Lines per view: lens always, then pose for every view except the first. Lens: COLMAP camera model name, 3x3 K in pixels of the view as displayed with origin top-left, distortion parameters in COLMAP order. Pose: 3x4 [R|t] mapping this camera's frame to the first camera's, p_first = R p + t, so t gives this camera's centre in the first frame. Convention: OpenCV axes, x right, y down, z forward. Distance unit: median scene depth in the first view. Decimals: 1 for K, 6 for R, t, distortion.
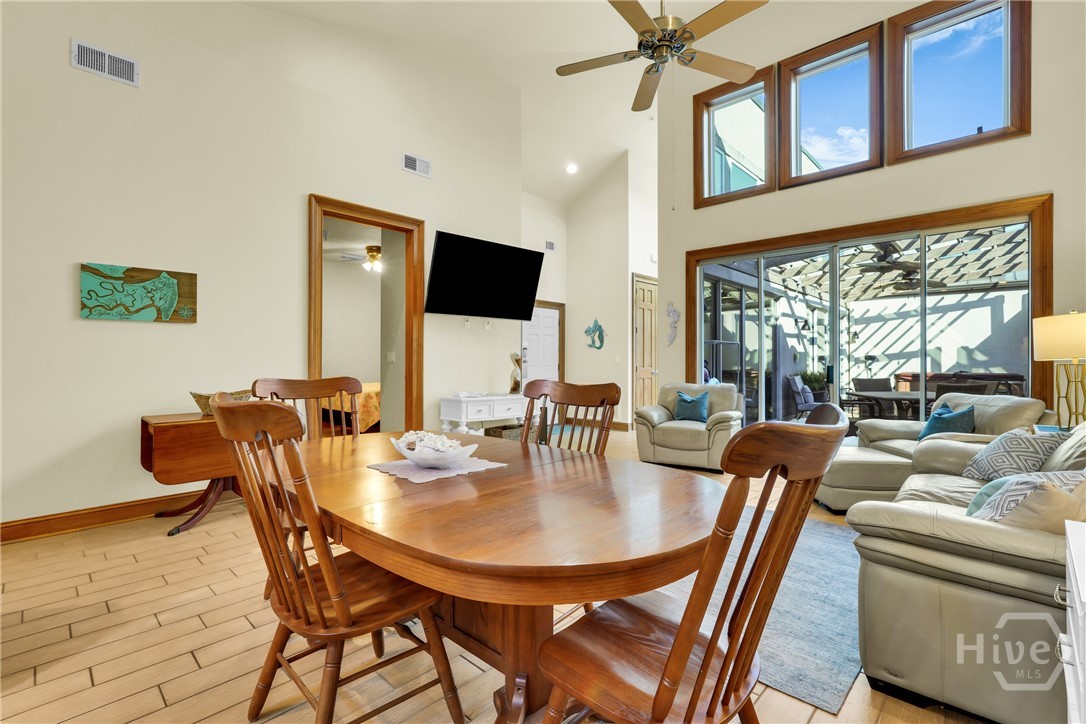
lens RADIAL K [[485.3, 0, 542.9], [0, 485.3, 358.9], [0, 0, 1]] dist [-0.015939, 0.008233]
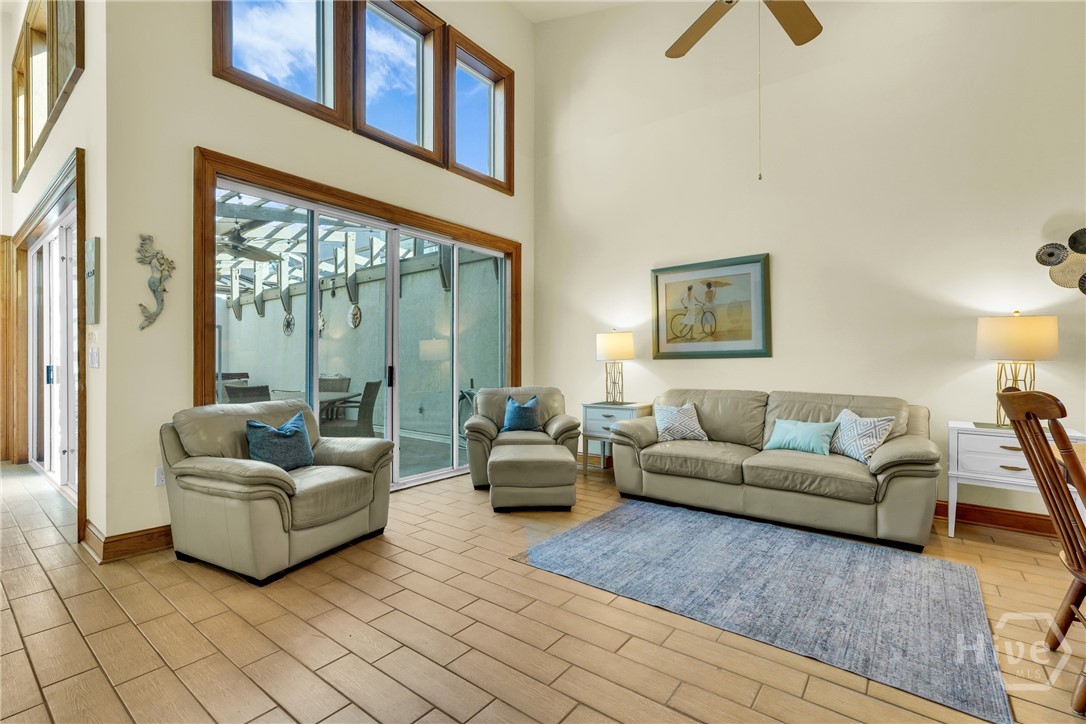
lens RADIAL K [[485.3, 0, 540.6], [0, 485.3, 361.4], [0, 0, 1]] dist [-0.015939, 0.008233]
pose [[-0.100417, -0.004356, 0.994936, -0.317431], [-0.004667, 0.999981, 0.003907, 0.000098], [-0.994934, -0.004251, -0.100435, 0.901666]]
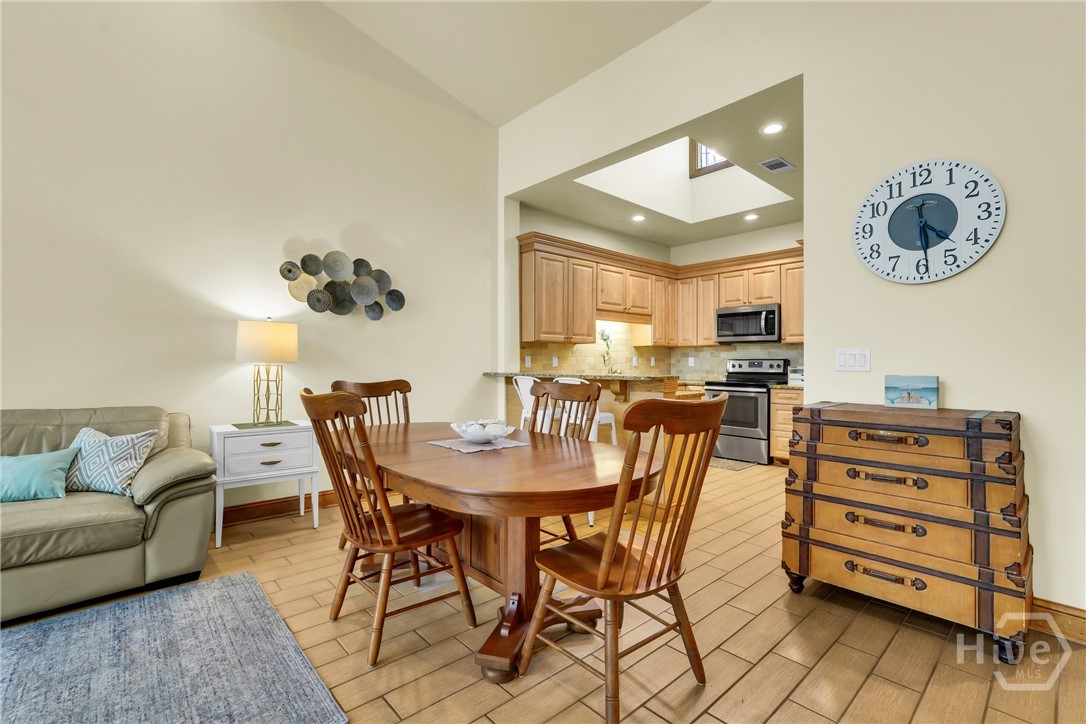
lens RADIAL K [[485.3, 0, 547.4], [0, 485.3, 363.7], [0, 0, 1]] dist [-0.015939, 0.008233]
pose [[-0.997573, -0.002882, 0.069573, -0.188444], [-0.003056, 0.999992, -0.002399, 0.000096], [-0.069565, -0.002606, -0.997574, 0.873880]]
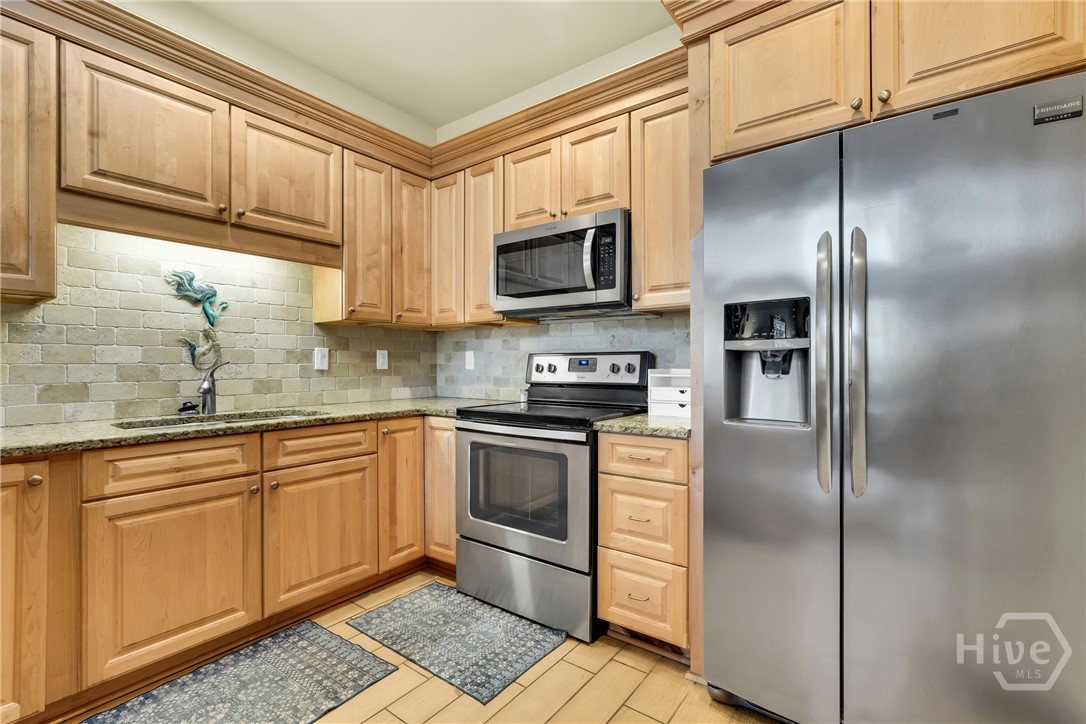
lens RADIAL K [[485.3, 0, 548.8], [0, 485.3, 365.9], [0, 0, 1]] dist [-0.015939, 0.008233]
pose [[-0.992065, 0.000684, -0.125724, -0.546923], [0.000864, 0.999999, -0.001378, -0.000687], [0.125723, -0.001475, -0.992064, 0.089065]]
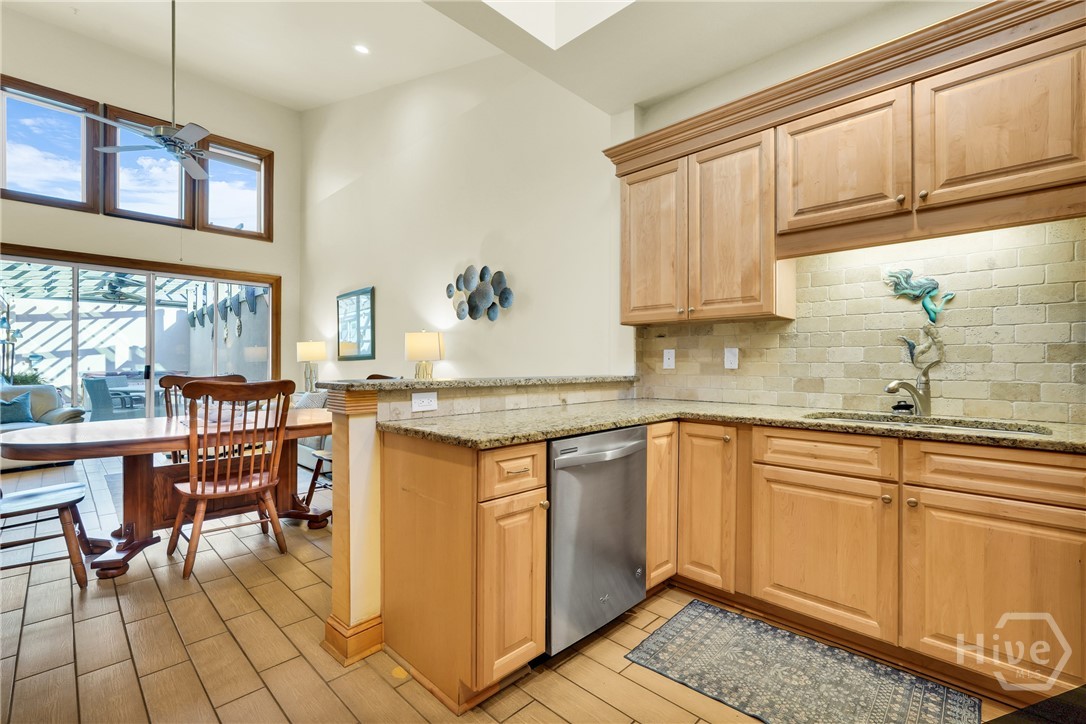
lens RADIAL K [[485.3, 0, 539.4], [0, 485.3, 362.5], [0, 0, 1]] dist [-0.015939, 0.008233]
pose [[0.024004, -0.000929, 0.999711, -0.735699], [-0.007139, 0.999974, 0.001101, -0.001701], [-0.999686, -0.007163, 0.023996, -0.084729]]
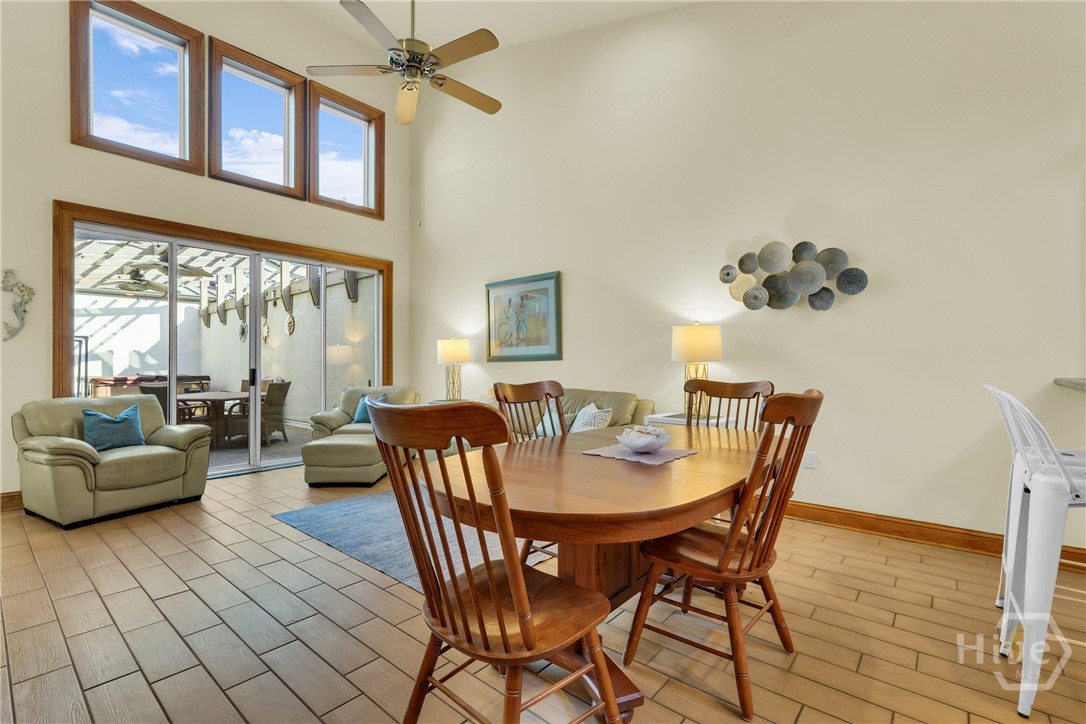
lens RADIAL K [[485.3, 0, 540.6], [0, 485.3, 363.0], [0, 0, 1]] dist [-0.015939, 0.008233]
pose [[-0.058528, -0.000888, 0.998285, -0.518668], [-0.001178, 0.999999, 0.000821, -0.000163], [-0.998285, -0.001128, -0.058529, 0.490791]]
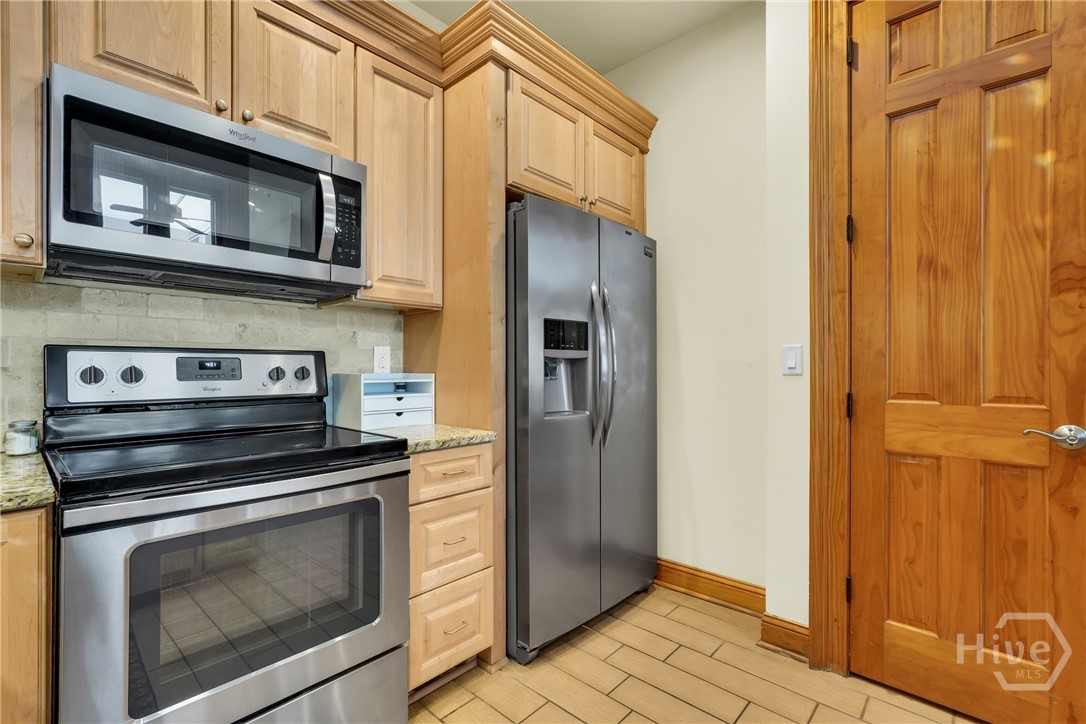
lens RADIAL K [[485.3, 0, 543.1], [0, 485.3, 368.2], [0, 0, 1]] dist [-0.015939, 0.008233]
pose [[0.022105, -0.000044, -0.999756, -0.312729], [0.001715, 0.999999, -0.000006, -0.002496], [0.999754, -0.001715, 0.022105, -0.237378]]
